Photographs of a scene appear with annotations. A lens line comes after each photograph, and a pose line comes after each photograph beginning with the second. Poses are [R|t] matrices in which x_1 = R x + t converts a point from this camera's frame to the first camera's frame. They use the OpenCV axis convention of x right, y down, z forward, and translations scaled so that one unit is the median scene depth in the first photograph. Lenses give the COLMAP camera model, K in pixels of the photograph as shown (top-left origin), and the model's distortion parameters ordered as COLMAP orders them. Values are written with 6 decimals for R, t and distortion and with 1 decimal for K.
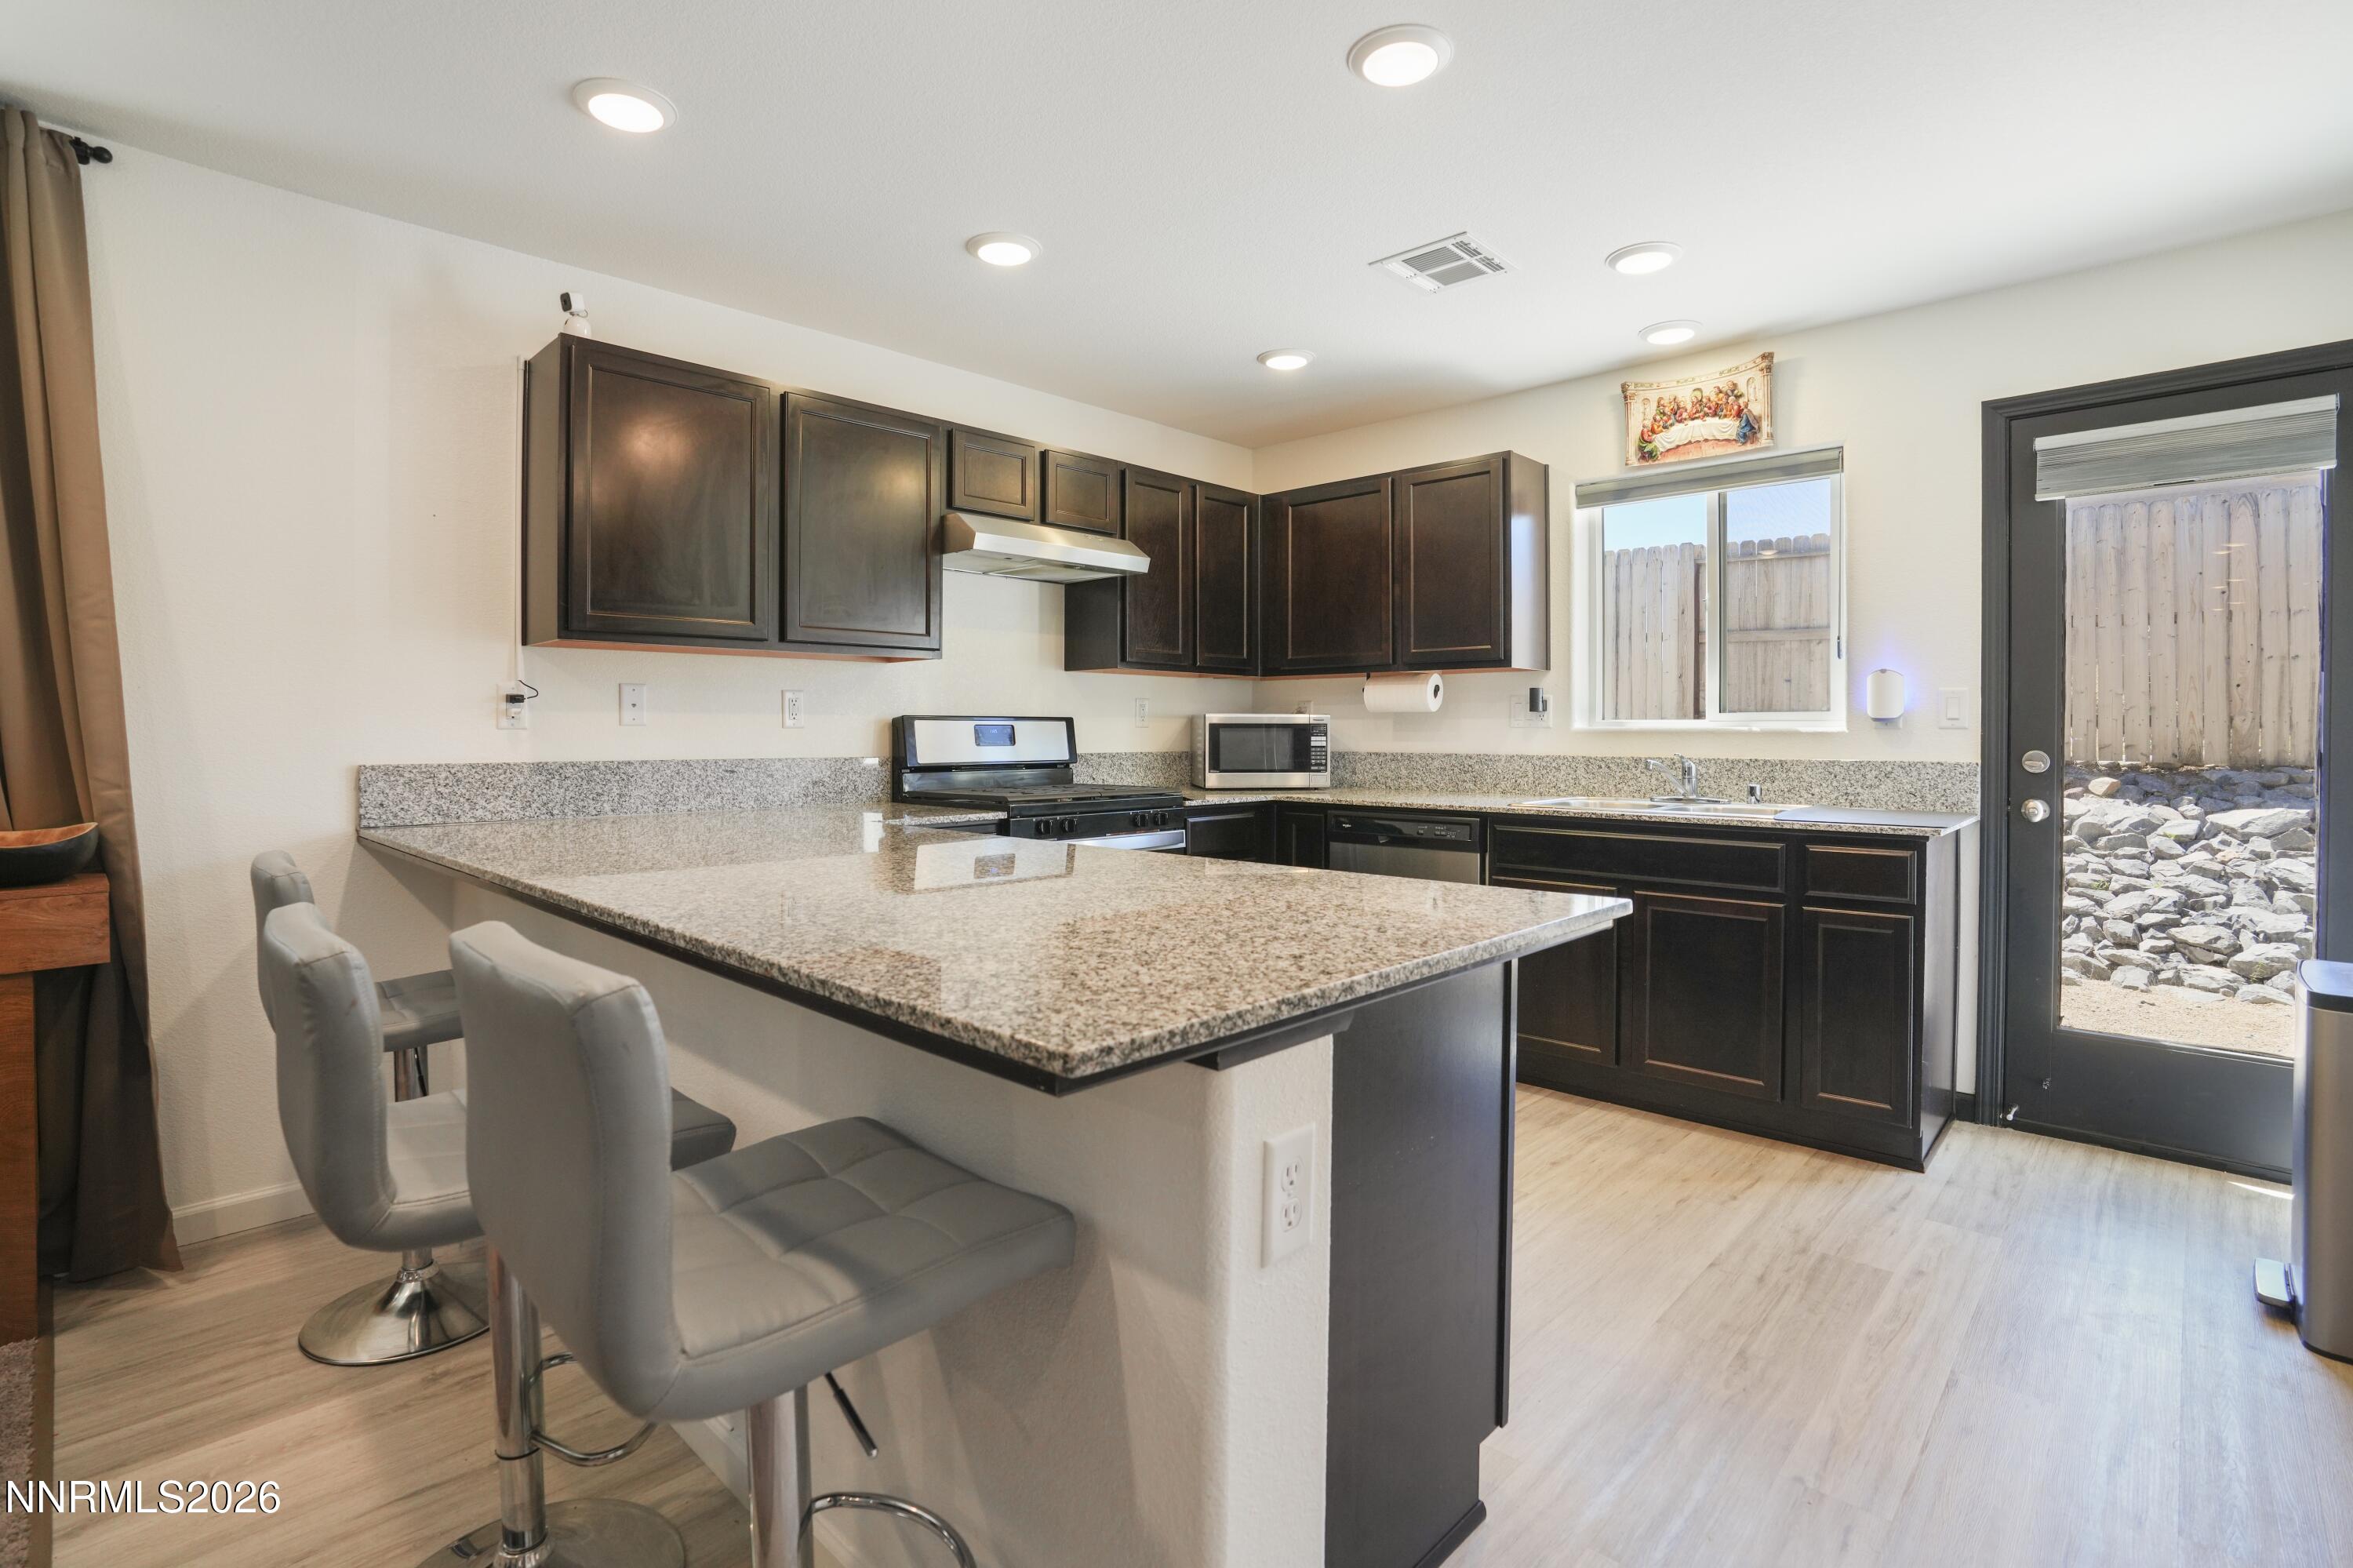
lens RADIAL K [[1112.7, 0, 1175.0], [0, 1112.7, 719.1], [0, 0, 1]] dist [-0.063109, 0.024286]
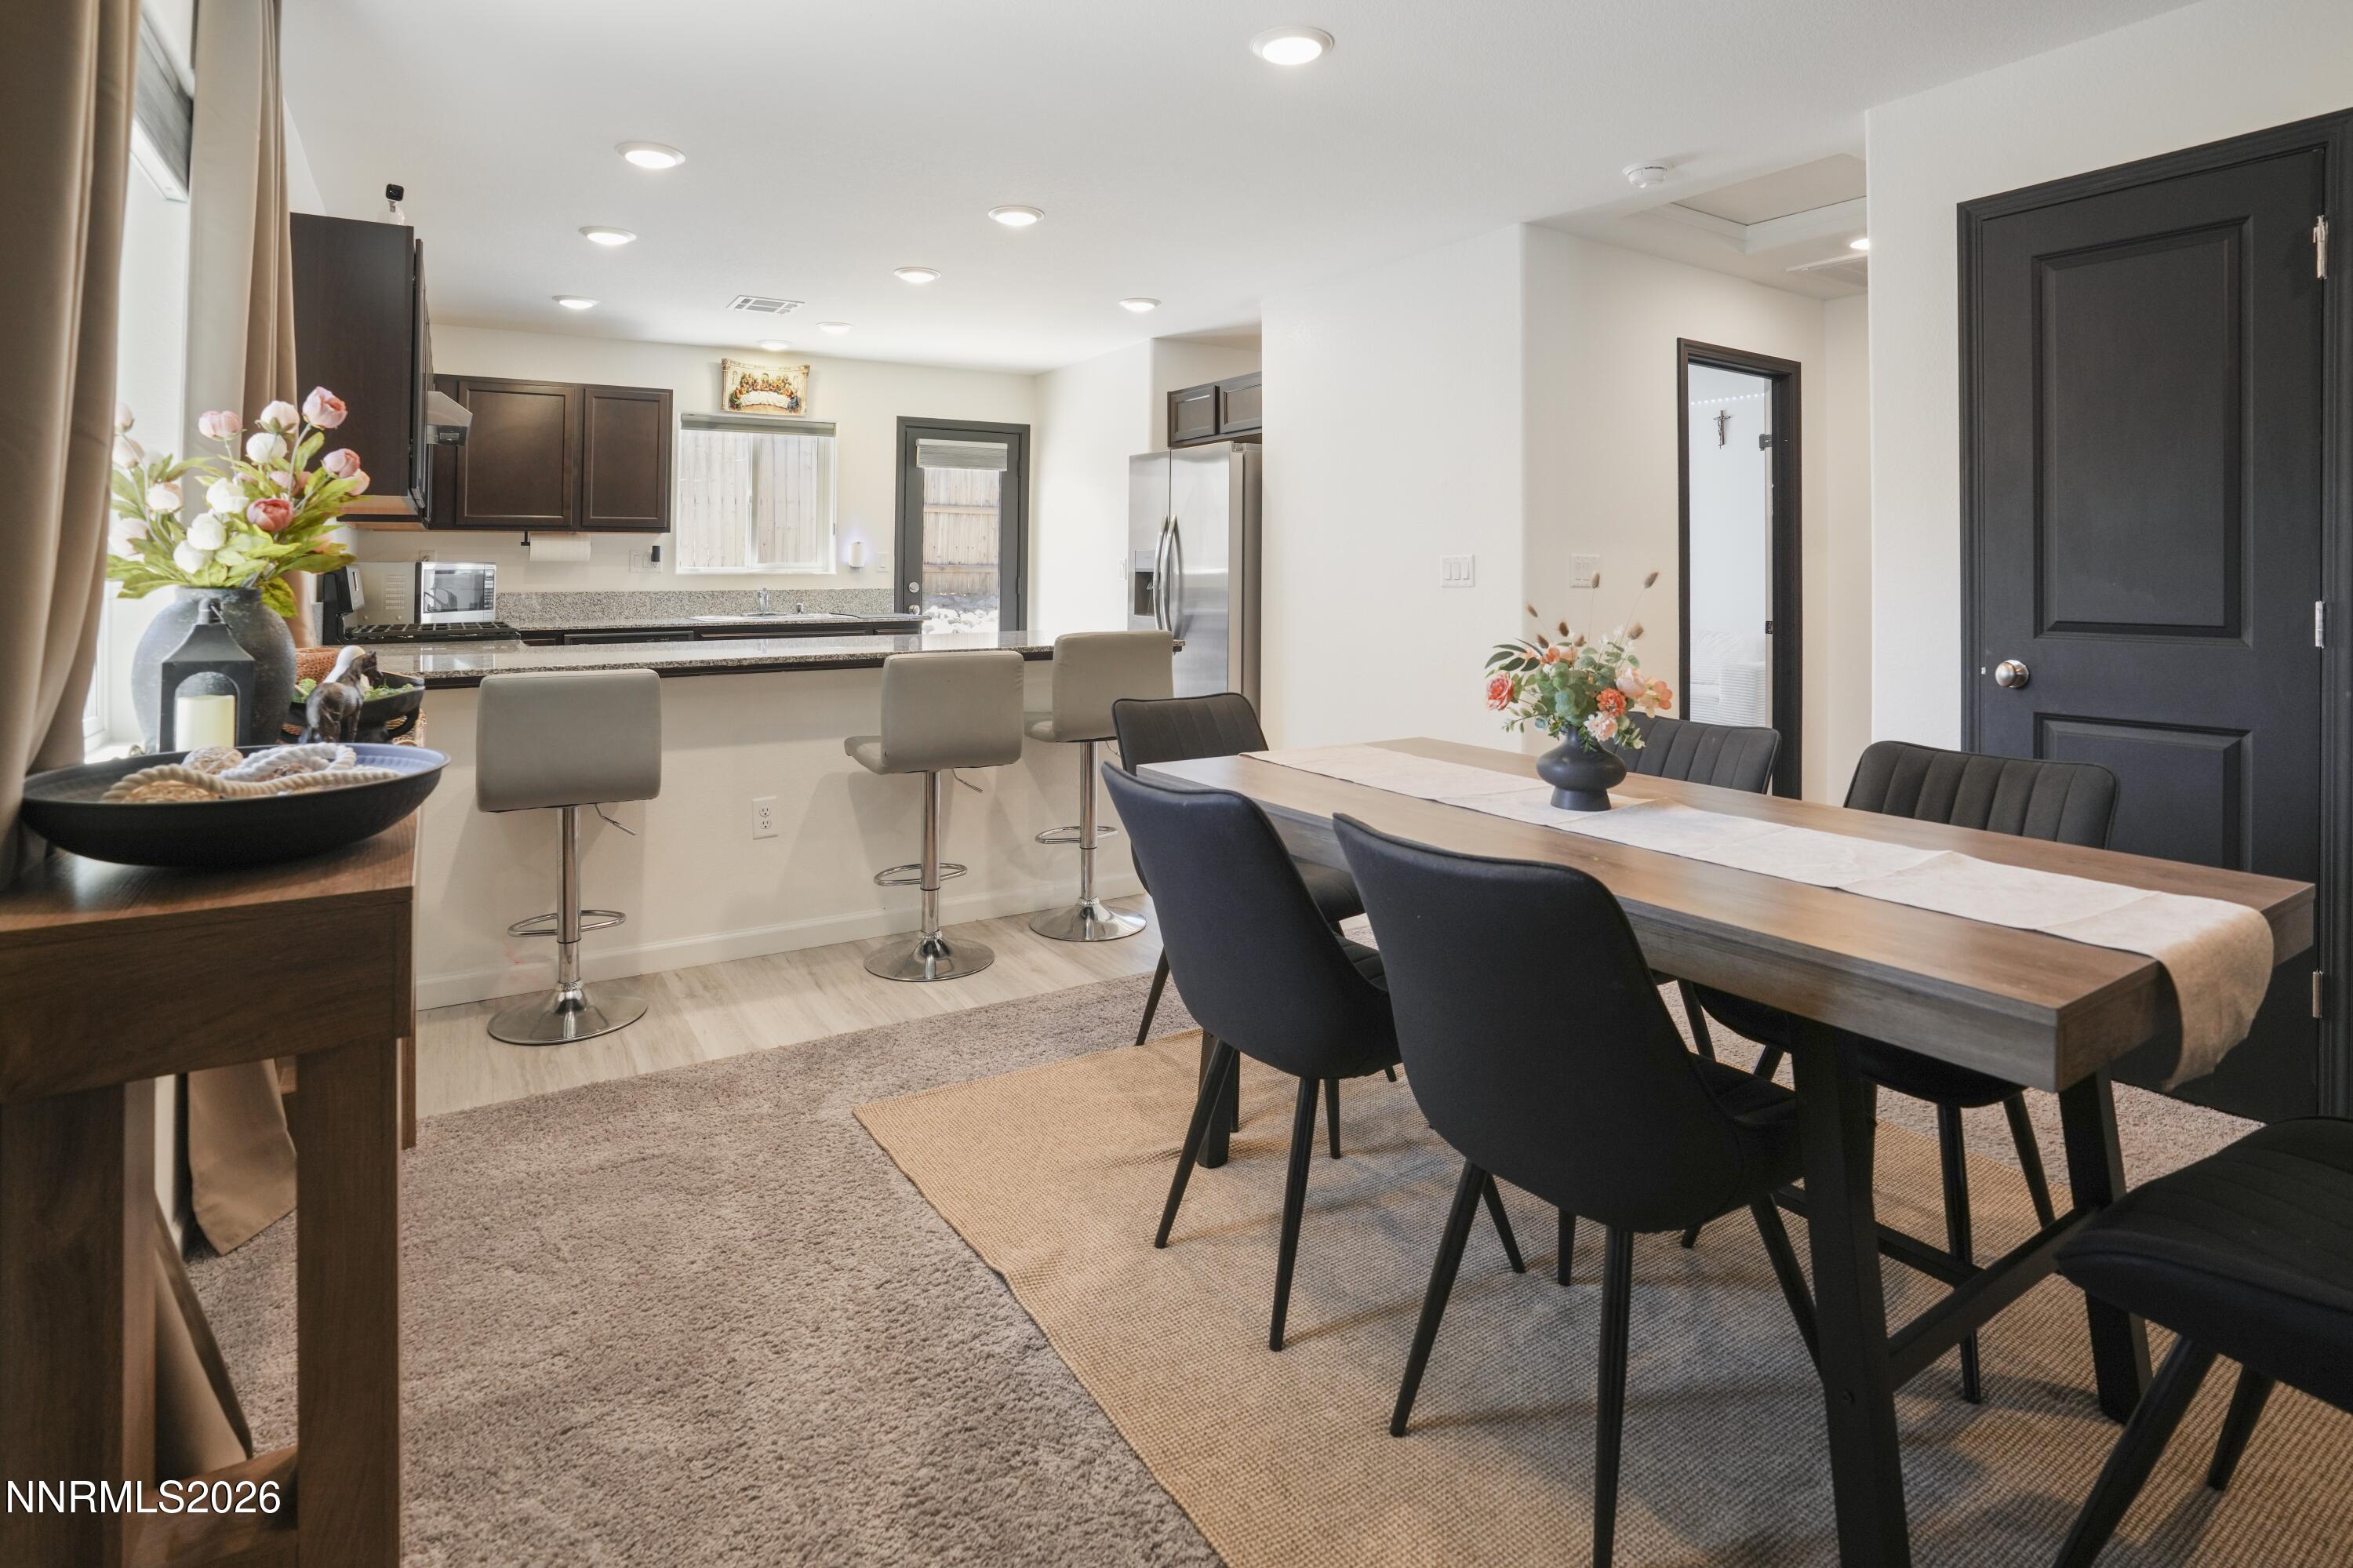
lens RADIAL K [[1171.8, 0, 1138.1], [0, 1171.8, 516.7], [0, 0, 1]] dist [-0.021632, 0.000060]
pose [[0.257332, 0.041769, 0.965420, -1.088400], [-0.004142, 0.999104, -0.042122, -0.003834], [-0.966314, 0.006840, 0.257275, -0.030170]]
